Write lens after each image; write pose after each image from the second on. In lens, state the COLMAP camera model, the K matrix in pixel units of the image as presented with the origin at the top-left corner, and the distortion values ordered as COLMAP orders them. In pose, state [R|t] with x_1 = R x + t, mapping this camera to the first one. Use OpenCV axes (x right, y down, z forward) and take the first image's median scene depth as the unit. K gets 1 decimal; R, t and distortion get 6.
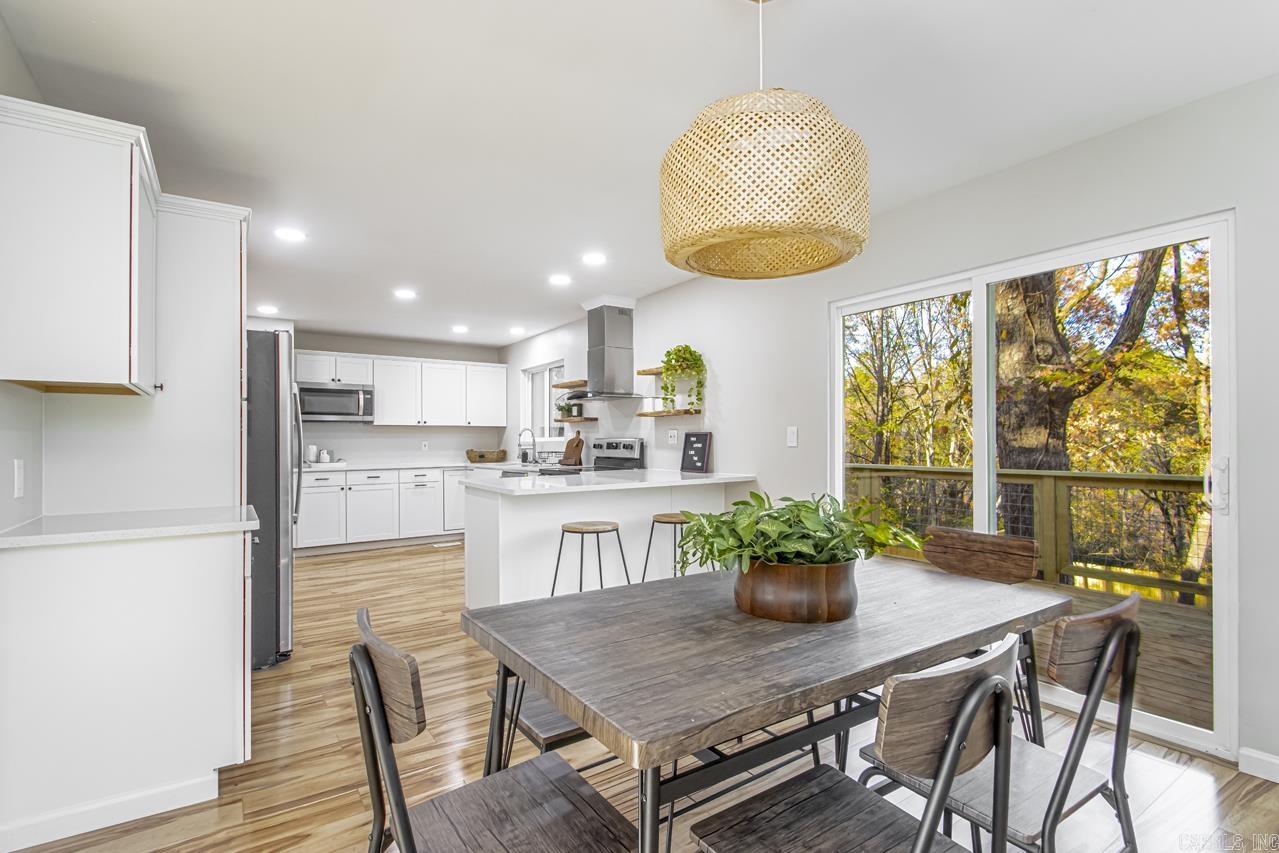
lens RADIAL K [[608.2, 0, 641.1], [0, 608.2, 432.1], [0, 0, 1]] dist [-0.000116, -0.000067]
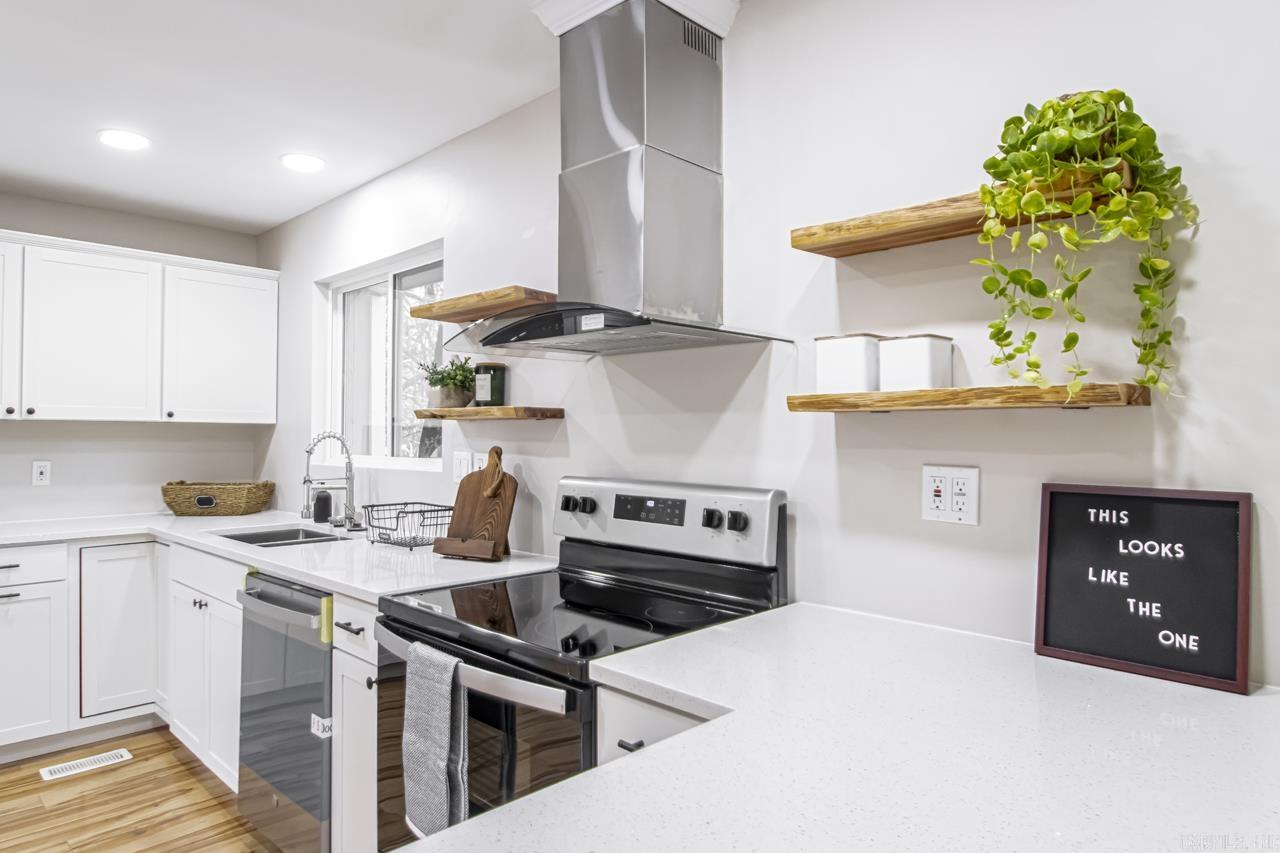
lens RADIAL K [[777.9, 0, 640.0], [0, 777.9, 426.5], [0, 0, 1]] dist [0.001111, -0.000336]
pose [[0.980879, 0.008885, 0.194414, -0.107384], [-0.010220, 0.999931, 0.005862, -0.016494], [-0.194348, -0.007736, 0.980902, 0.567451]]
